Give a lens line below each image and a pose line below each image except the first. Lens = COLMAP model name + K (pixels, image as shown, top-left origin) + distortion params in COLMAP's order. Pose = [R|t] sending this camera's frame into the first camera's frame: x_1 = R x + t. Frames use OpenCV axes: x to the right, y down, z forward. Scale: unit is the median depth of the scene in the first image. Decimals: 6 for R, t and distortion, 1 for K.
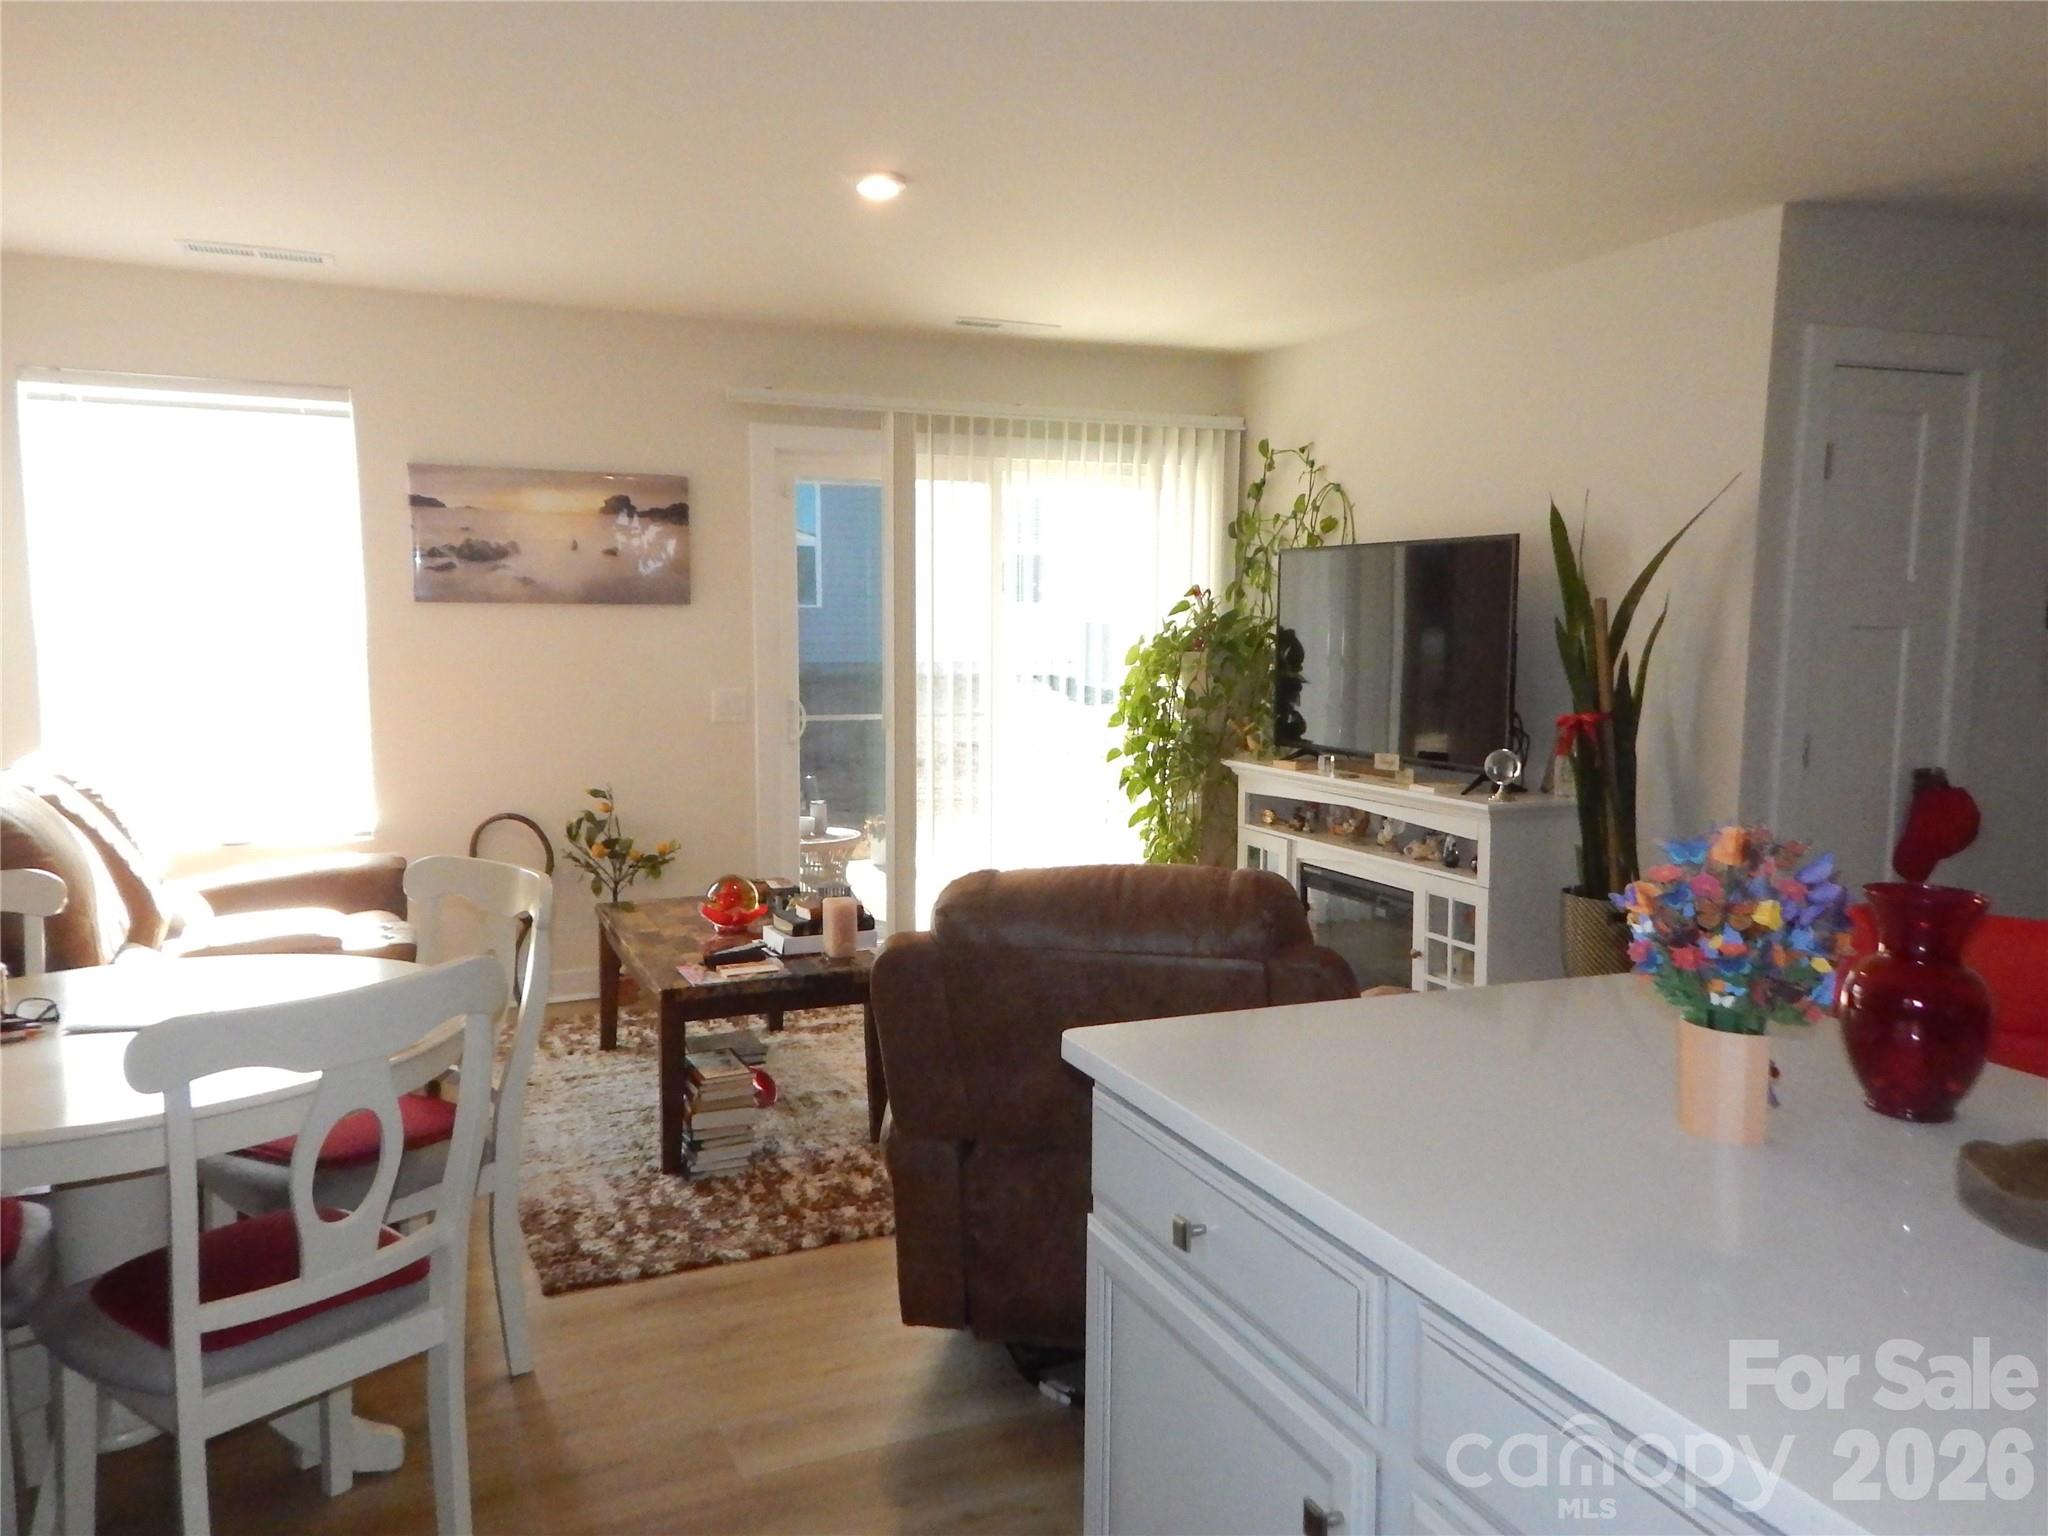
lens RADIAL K [[1552.6, 0, 1025.2], [0, 1552.6, 762.0], [0, 0, 1]] dist [0.147463, -0.063365]
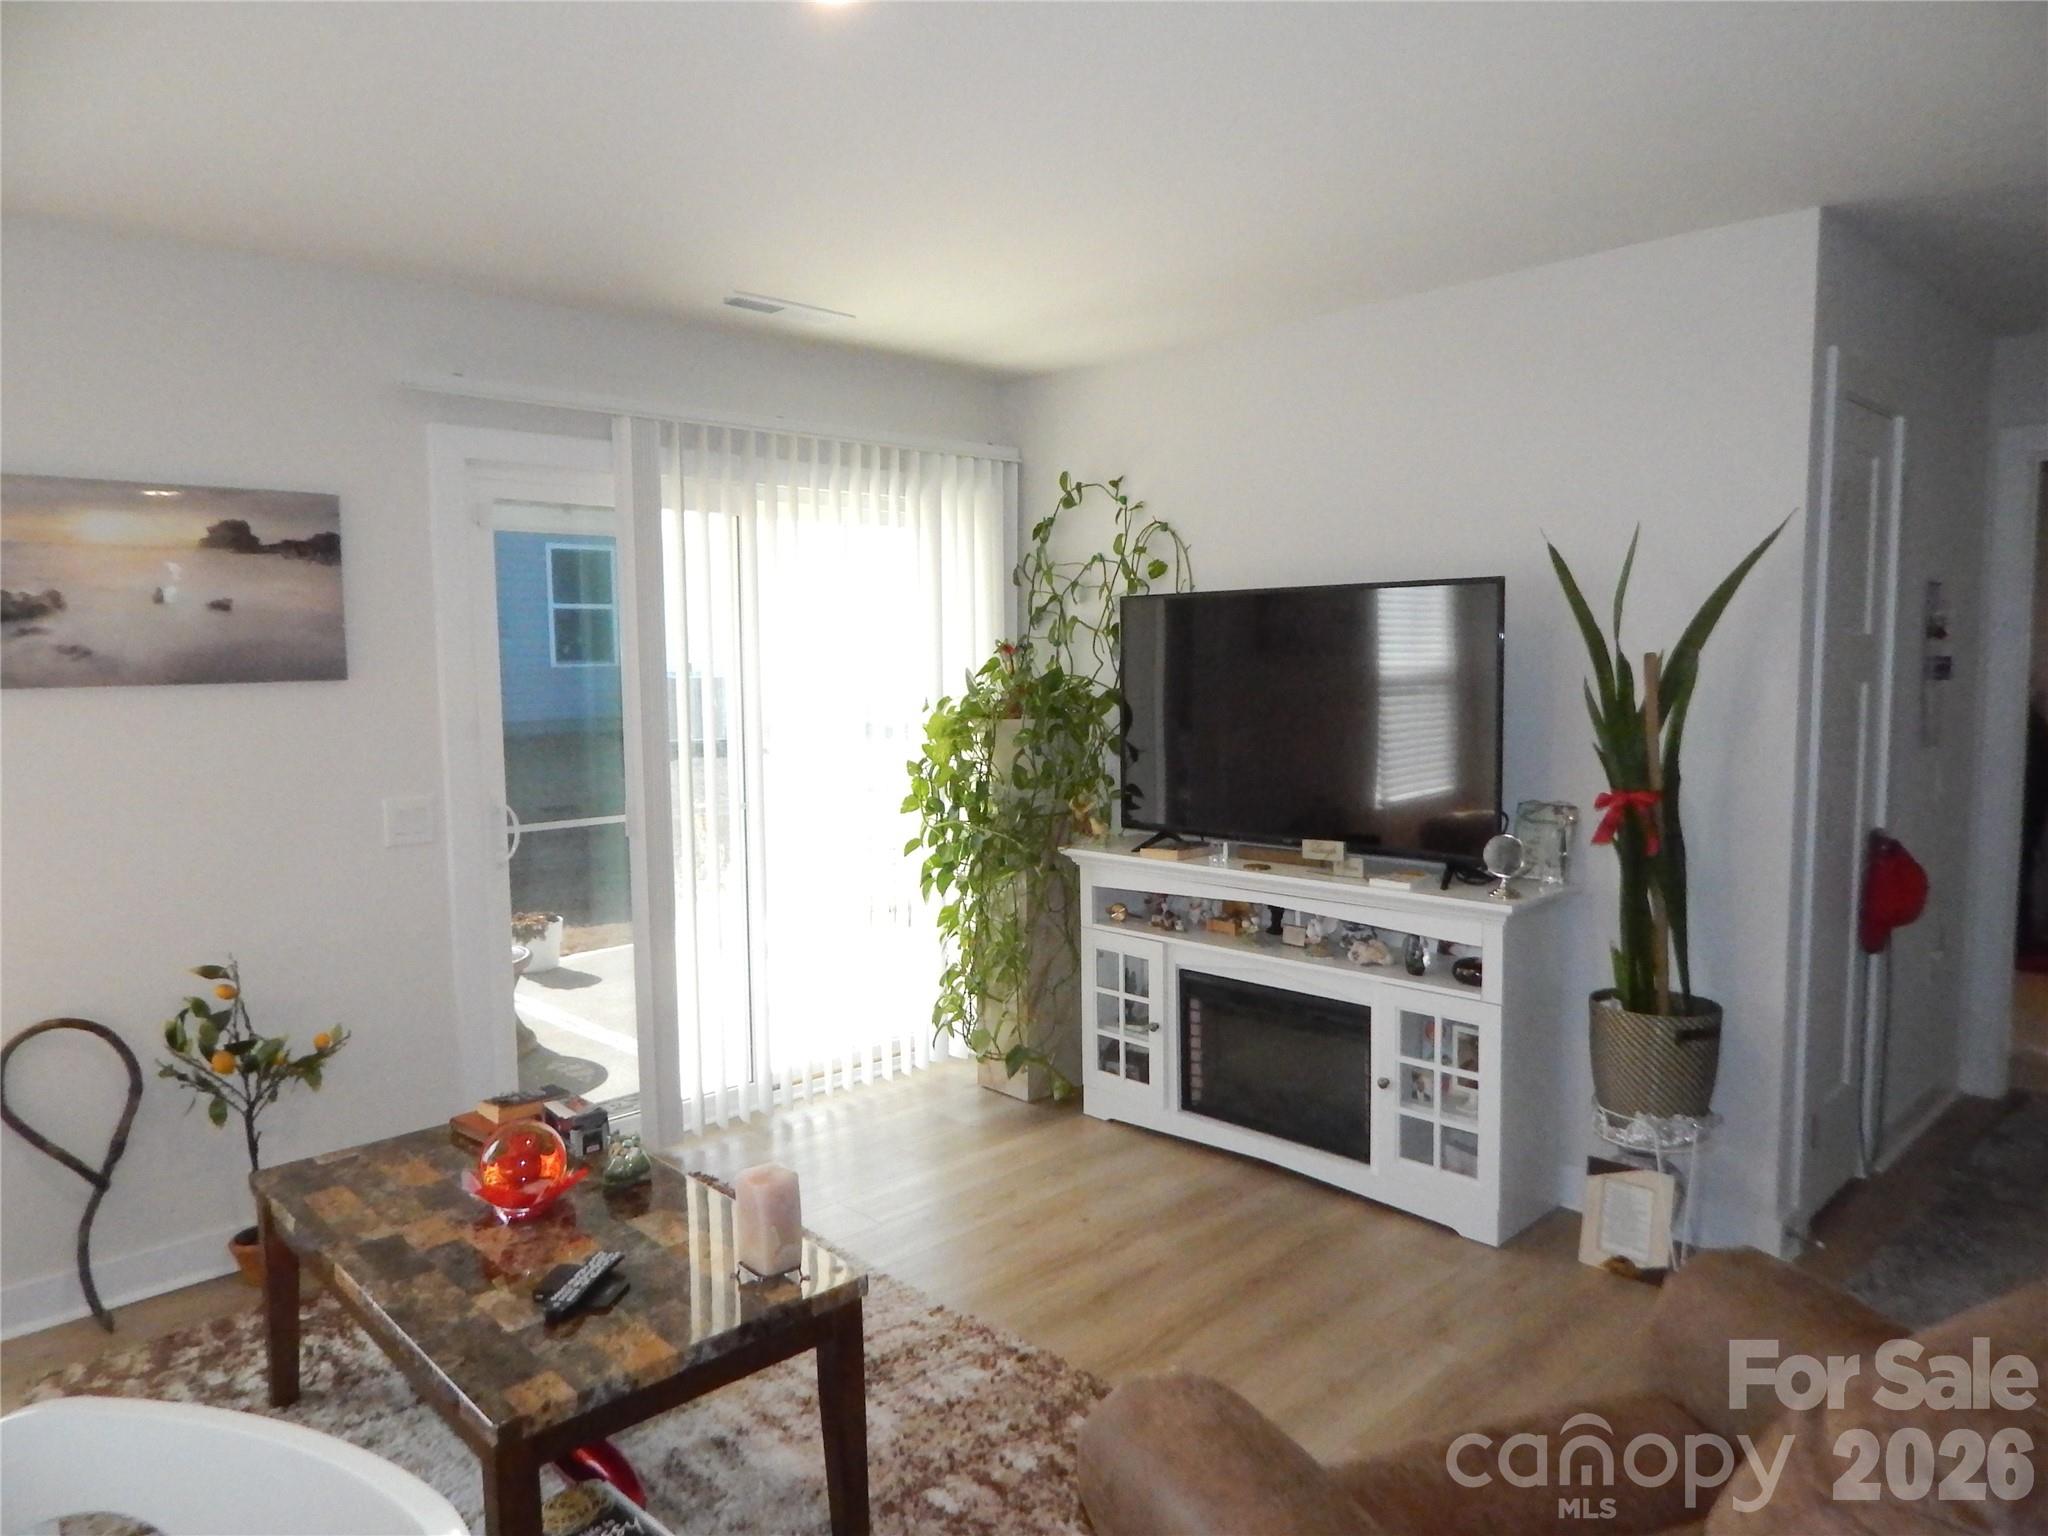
lens RADIAL K [[1339.9, 0, 1029.9], [0, 1339.9, 758.4], [0, 0, 1]] dist [0.000304, -0.006557]
pose [[0.933590, -0.045933, 0.355386, -0.153573], [0.053120, 0.998533, -0.010487, -0.046527], [-0.354383, 0.028668, 0.934661, 0.365564]]
